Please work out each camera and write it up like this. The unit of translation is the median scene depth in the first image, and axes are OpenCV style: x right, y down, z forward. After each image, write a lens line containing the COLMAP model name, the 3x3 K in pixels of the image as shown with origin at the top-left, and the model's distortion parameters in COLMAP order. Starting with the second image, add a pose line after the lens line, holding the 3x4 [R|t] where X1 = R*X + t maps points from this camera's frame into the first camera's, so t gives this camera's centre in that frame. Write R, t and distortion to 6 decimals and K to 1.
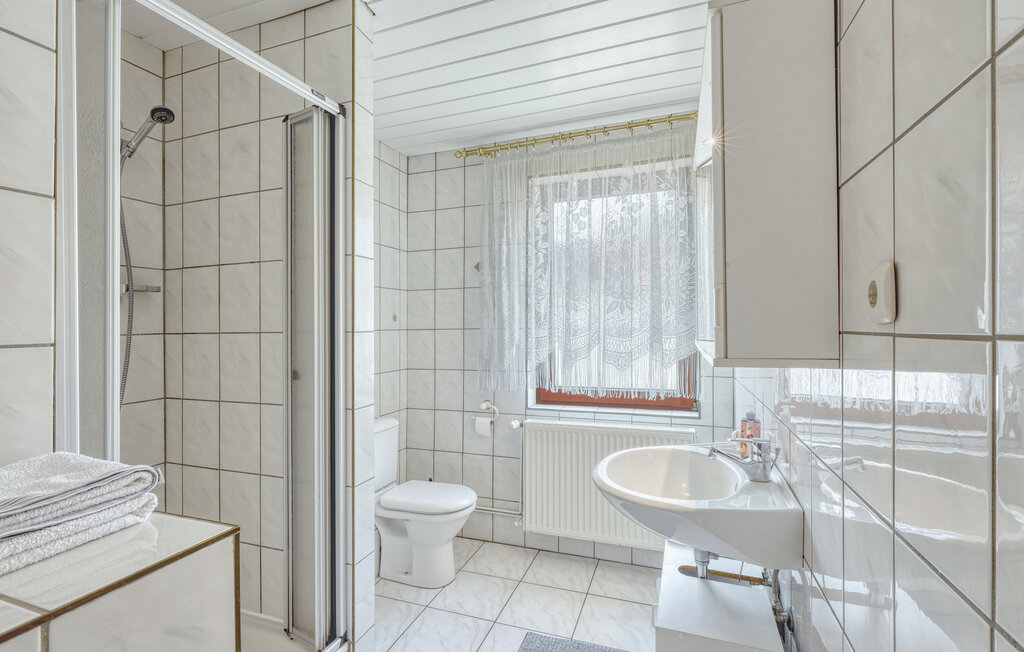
lens RADIAL K [[472.5, 0, 508.3], [0, 472.5, 319.1], [0, 0, 1]] dist [0.001128, -0.000183]
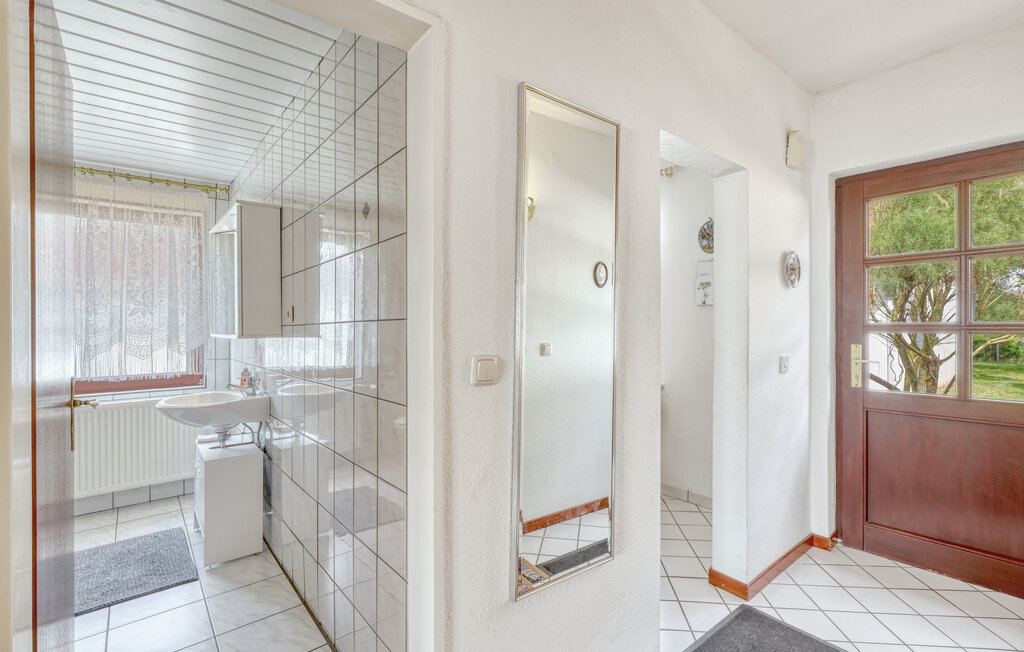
lens RADIAL K [[457.7, 0, 509.5], [0, 457.7, 324.3], [0, 0, 1]] dist [-0.000450, -0.000107]
pose [[0.513209, 0.005456, 0.858246, -0.348466], [-0.005977, 0.999978, -0.002783, 0.006371], [-0.858243, -0.003701, 0.513231, -0.575169]]
